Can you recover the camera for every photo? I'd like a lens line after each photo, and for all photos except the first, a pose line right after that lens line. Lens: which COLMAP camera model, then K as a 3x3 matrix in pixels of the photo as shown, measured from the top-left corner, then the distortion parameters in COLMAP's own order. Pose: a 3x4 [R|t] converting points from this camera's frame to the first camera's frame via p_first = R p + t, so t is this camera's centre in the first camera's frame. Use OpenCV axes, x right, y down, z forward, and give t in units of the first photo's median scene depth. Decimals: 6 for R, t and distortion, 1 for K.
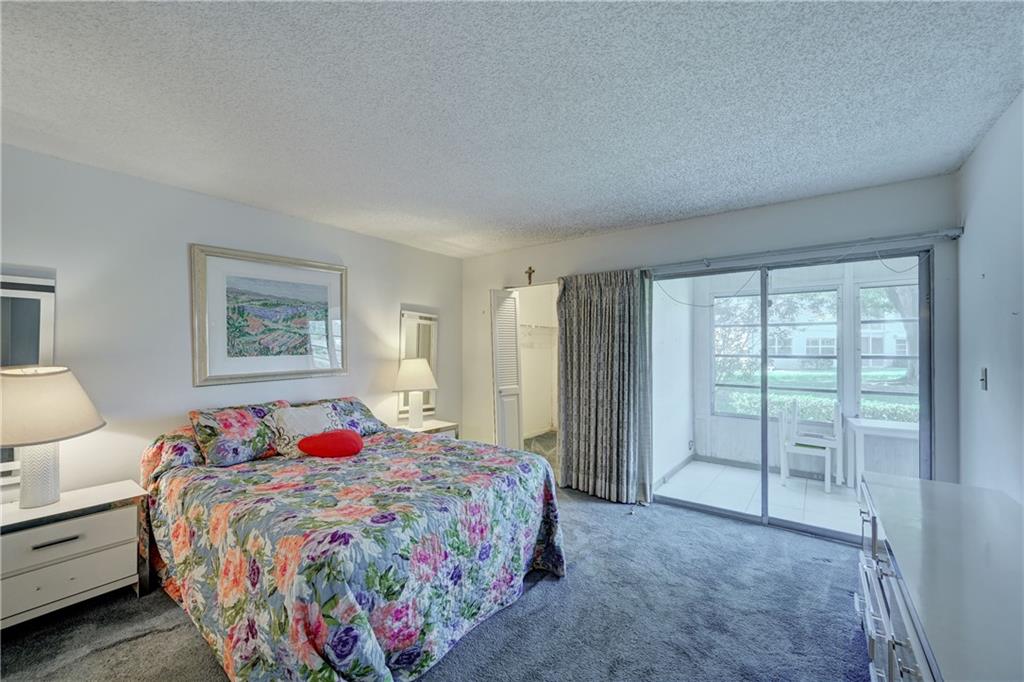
lens RADIAL K [[406.5, 0, 512.0], [0, 406.5, 341.0], [0, 0, 1]] dist [0.005651, 0.000106]
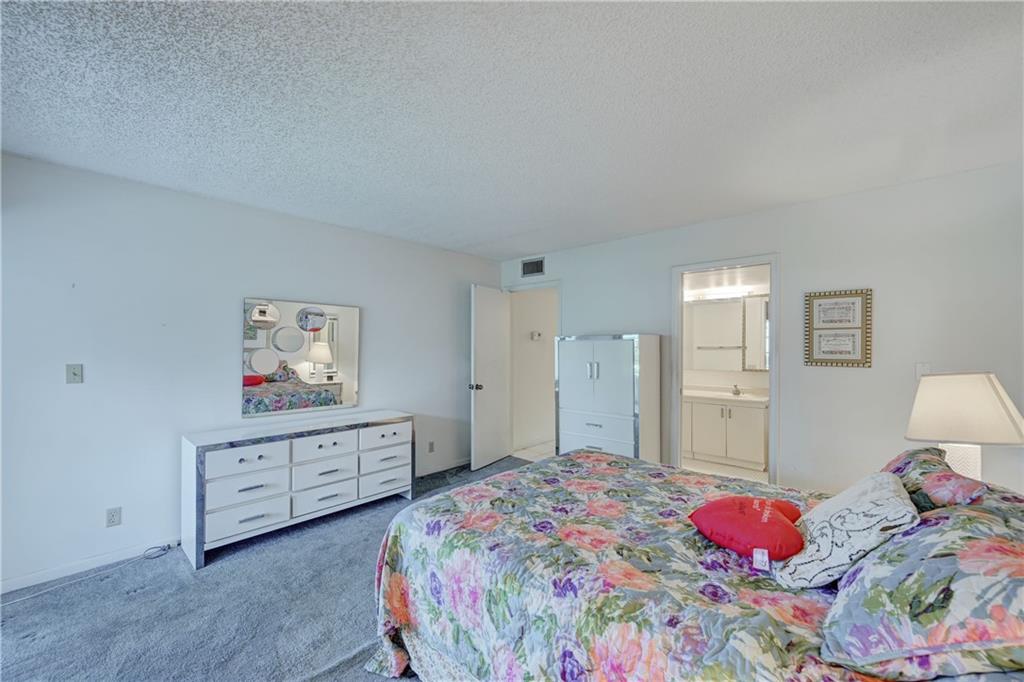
lens RADIAL K [[408.3, 0, 510.2], [0, 408.3, 345.3], [0, 0, 1]] dist [0.007610, 0.000115]
pose [[-0.994256, -0.001287, 0.107020, -0.171698], [-0.003232, 0.999833, -0.017999, 0.022092], [-0.106979, -0.018242, -0.994094, 1.619894]]
